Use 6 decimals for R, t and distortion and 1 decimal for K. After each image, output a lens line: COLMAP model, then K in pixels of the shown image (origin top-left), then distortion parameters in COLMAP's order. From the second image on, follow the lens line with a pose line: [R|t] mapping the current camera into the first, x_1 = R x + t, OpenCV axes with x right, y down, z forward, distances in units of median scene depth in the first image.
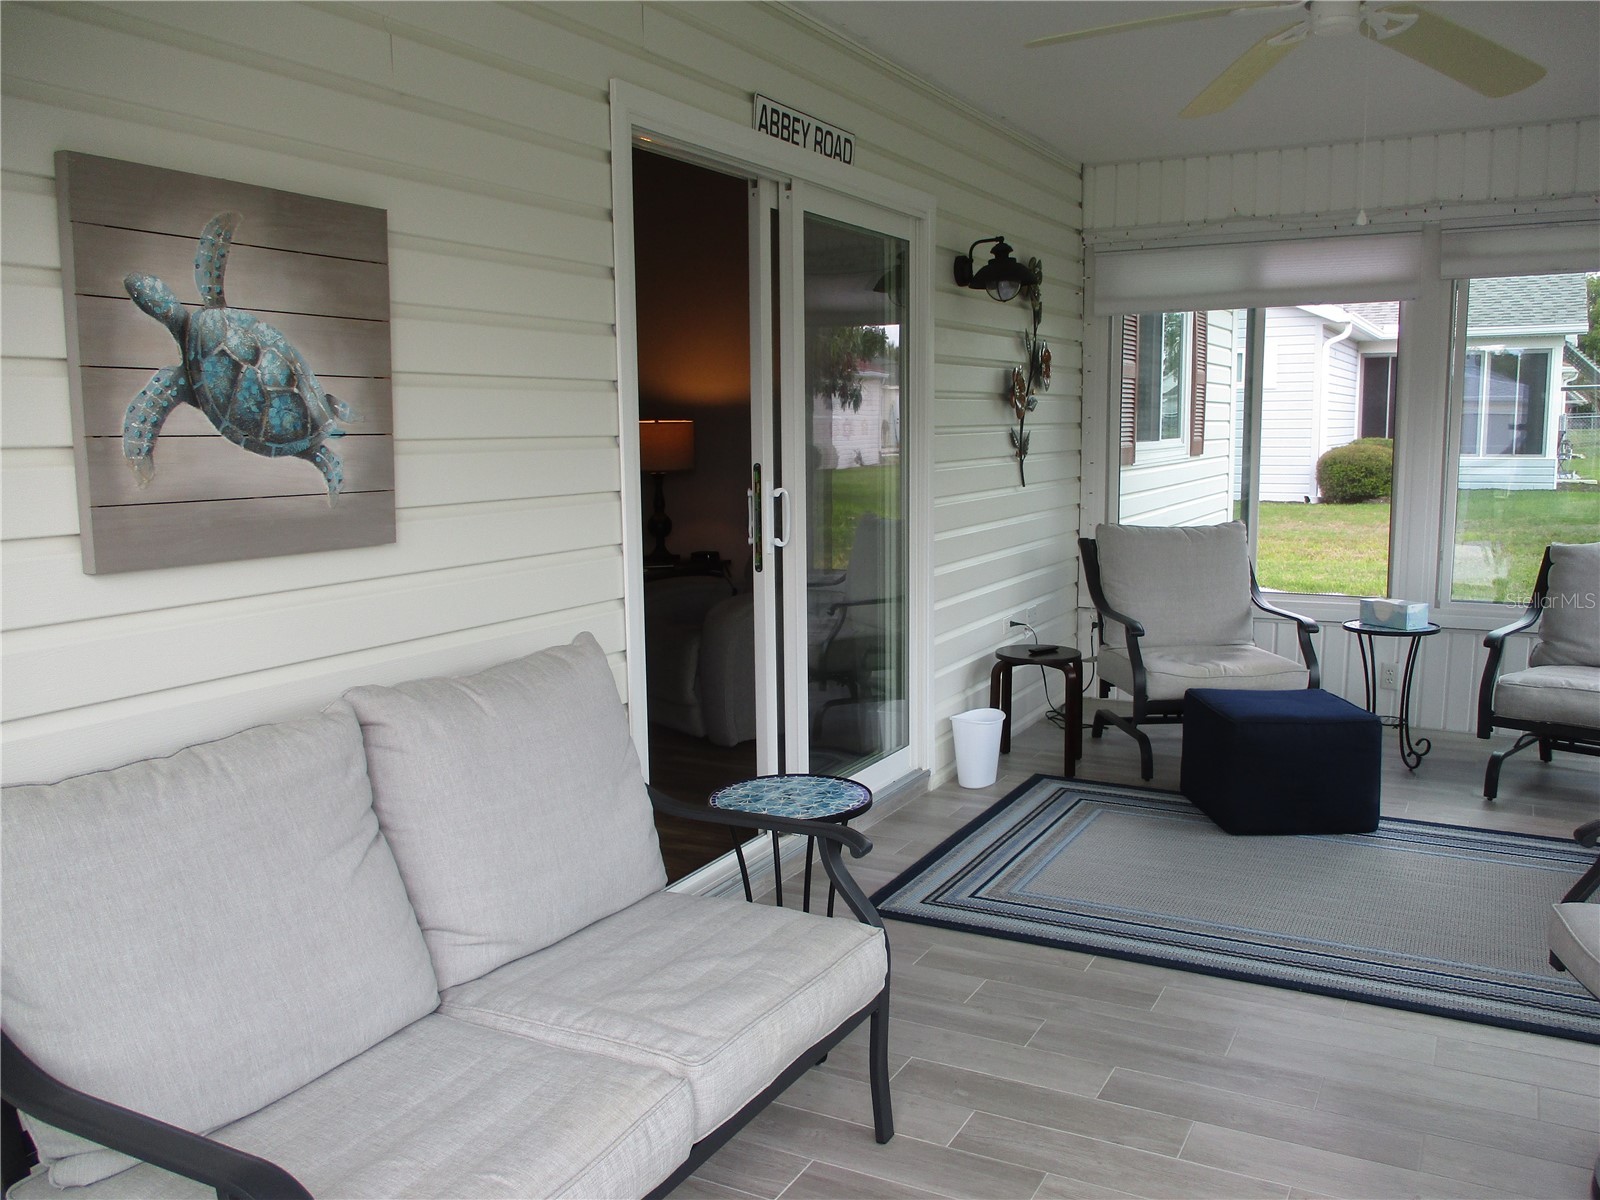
lens RADIAL K [[1328.1, 0, 820.5], [0, 1328.1, 609.2], [0, 0, 1]] dist [-0.032350, 0.009927]
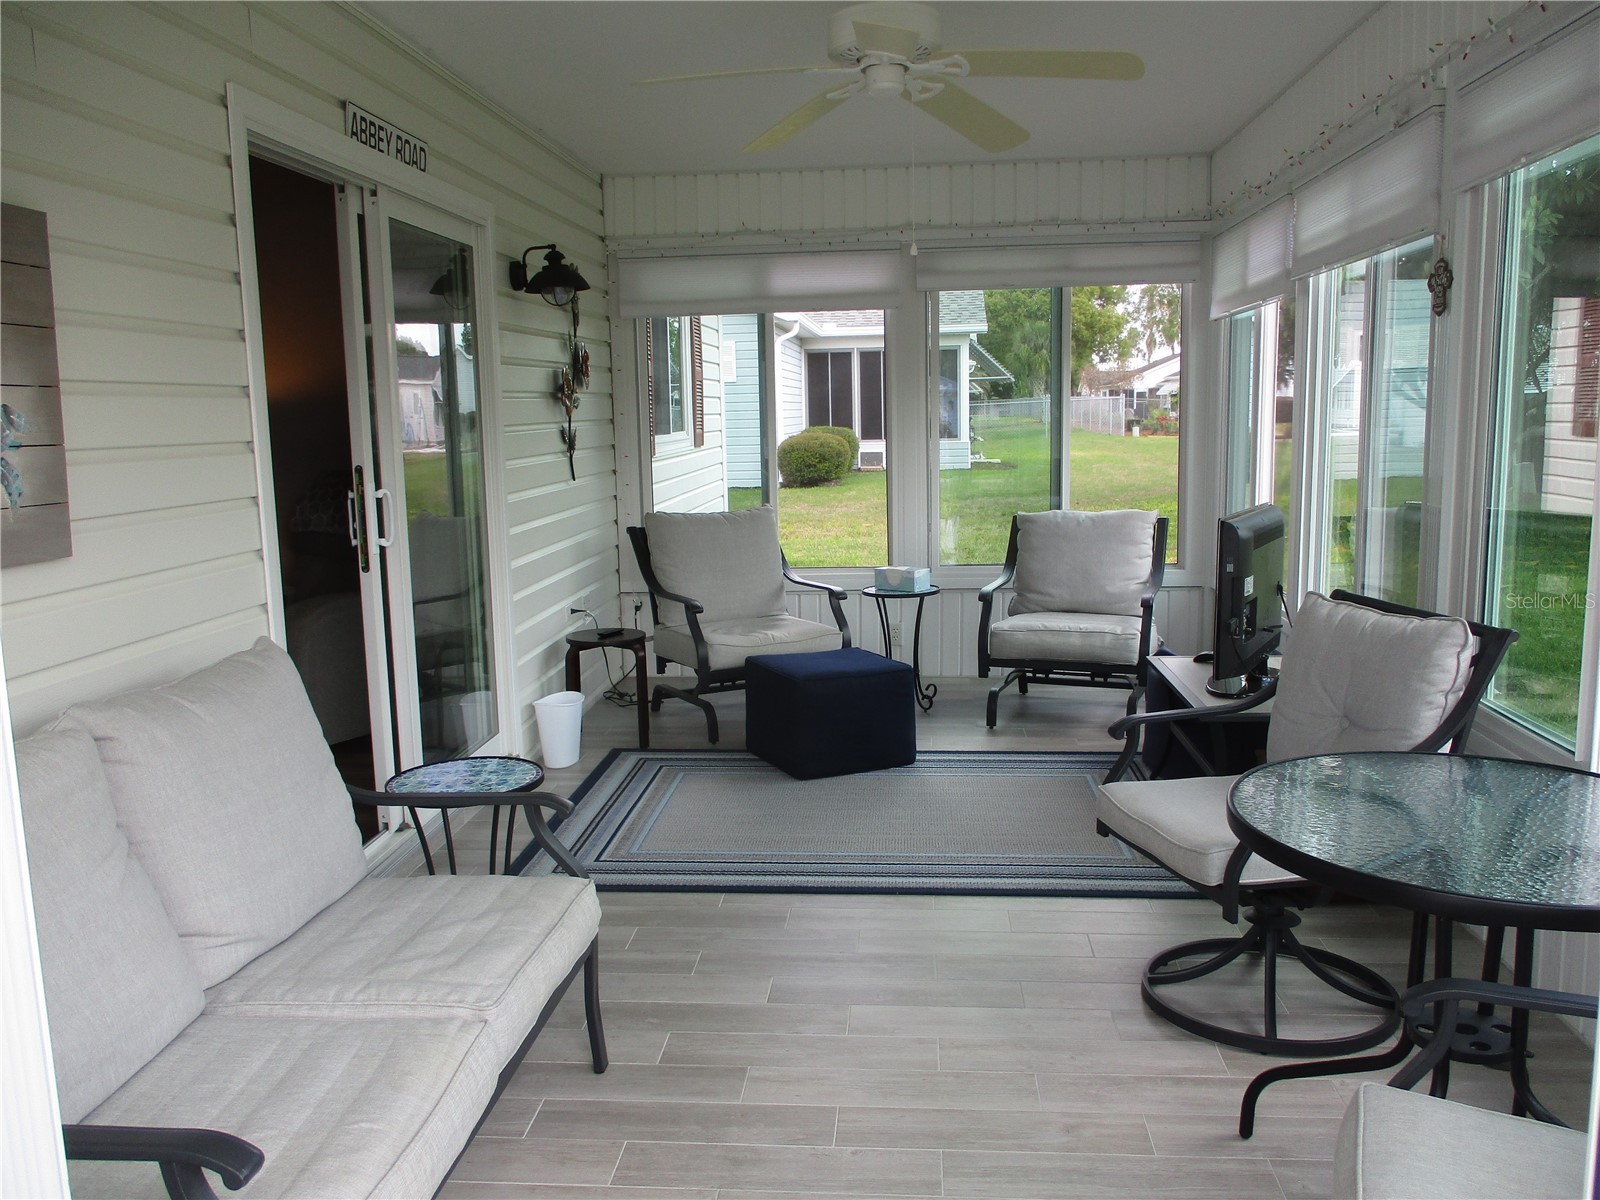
lens RADIAL K [[1328.1, 0, 820.5], [0, 1328.1, 609.2], [0, 0, 1]] dist [-0.032350, 0.009927]
pose [[0.917395, -0.068983, 0.391954, -0.114358], [0.067030, 0.997576, 0.018684, 0.004057], [-0.392292, 0.009132, 0.919795, -0.058531]]
